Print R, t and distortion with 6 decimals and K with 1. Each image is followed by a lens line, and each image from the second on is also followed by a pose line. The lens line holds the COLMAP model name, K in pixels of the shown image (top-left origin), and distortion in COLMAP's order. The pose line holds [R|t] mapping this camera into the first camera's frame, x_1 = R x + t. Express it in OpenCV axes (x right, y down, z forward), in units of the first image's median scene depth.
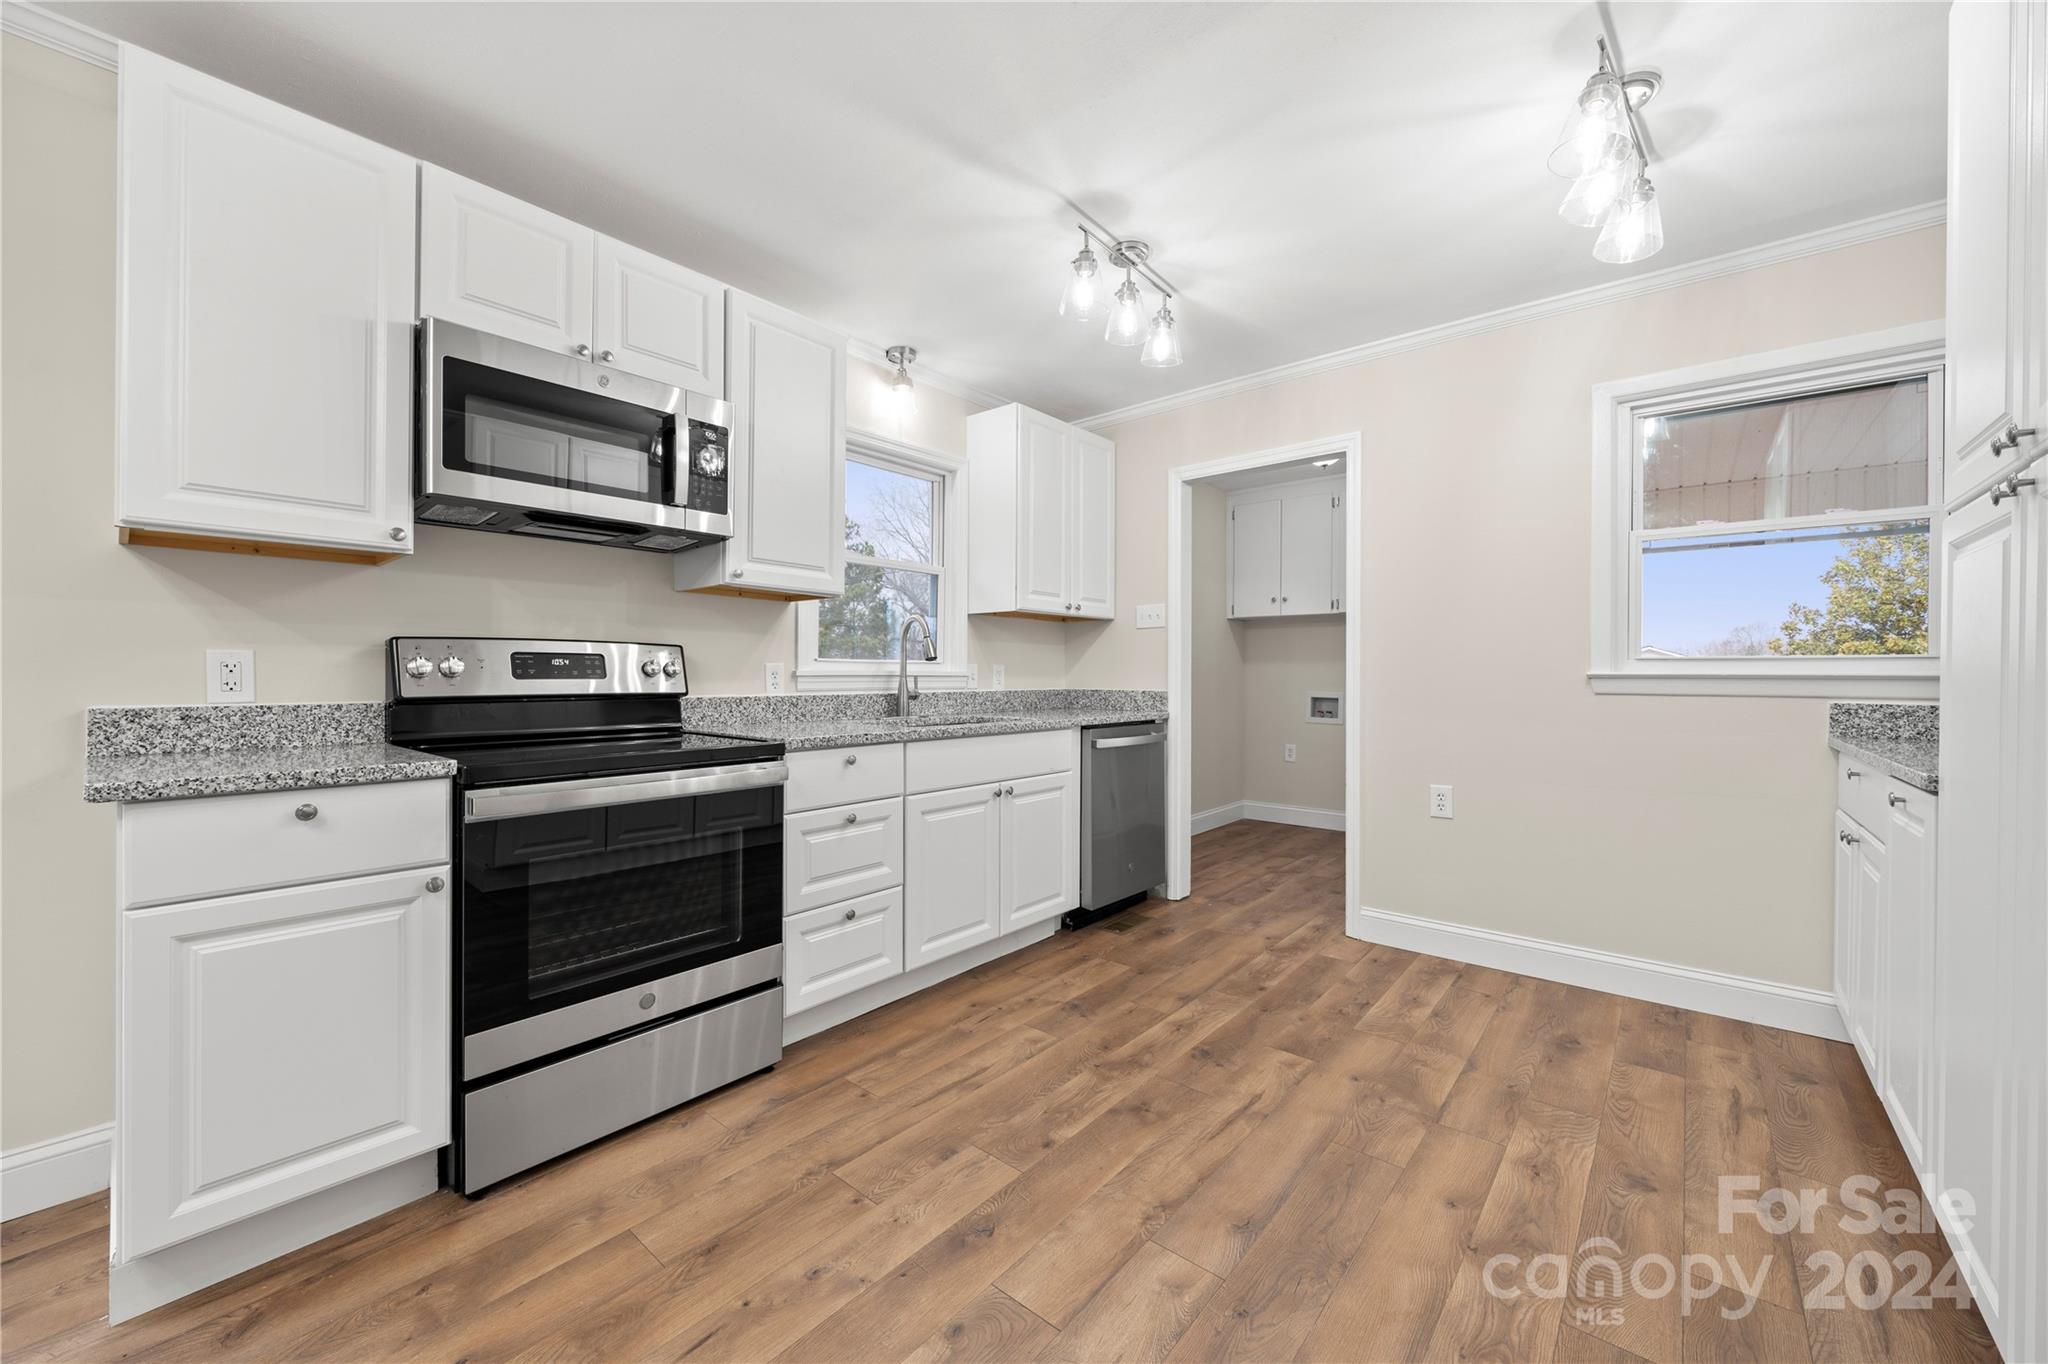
lens RADIAL K [[782.4, 0, 1014.6], [0, 782.4, 681.4], [0, 0, 1]] dist [-0.000462, 0.000052]
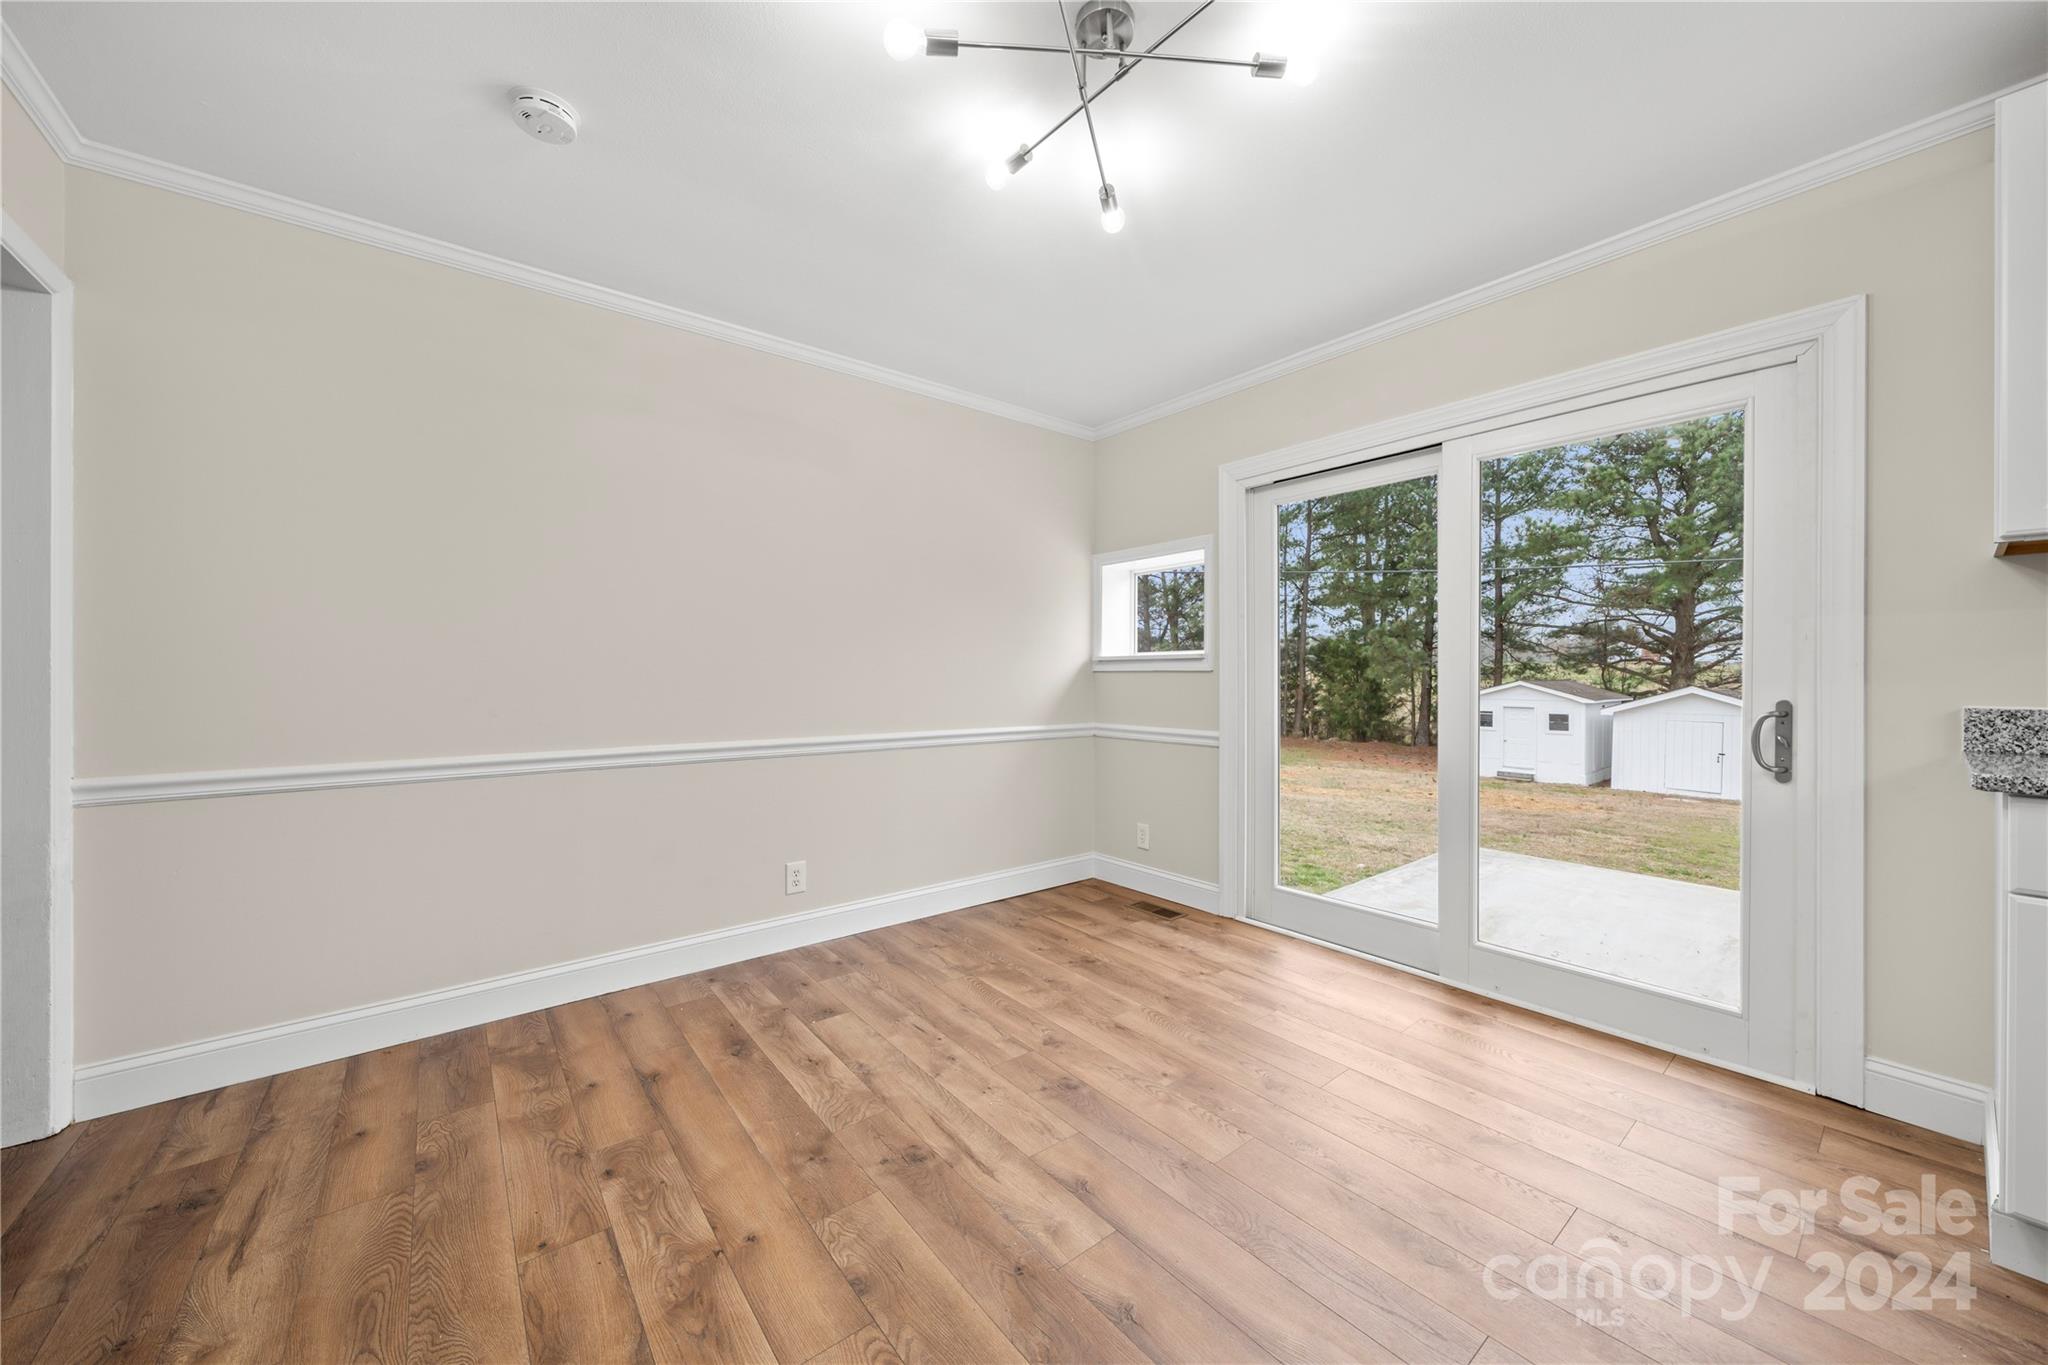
lens RADIAL K [[743.2, 0, 1029.5], [0, 743.2, 672.7], [0, 0, 1]] dist [-0.001639, -0.000276]
pose [[-0.178478, -0.004426, -0.983934, 0.079405], [-0.006750, 0.999972, -0.003273, -0.002438], [0.983921, 0.006057, -0.178503, -0.102133]]
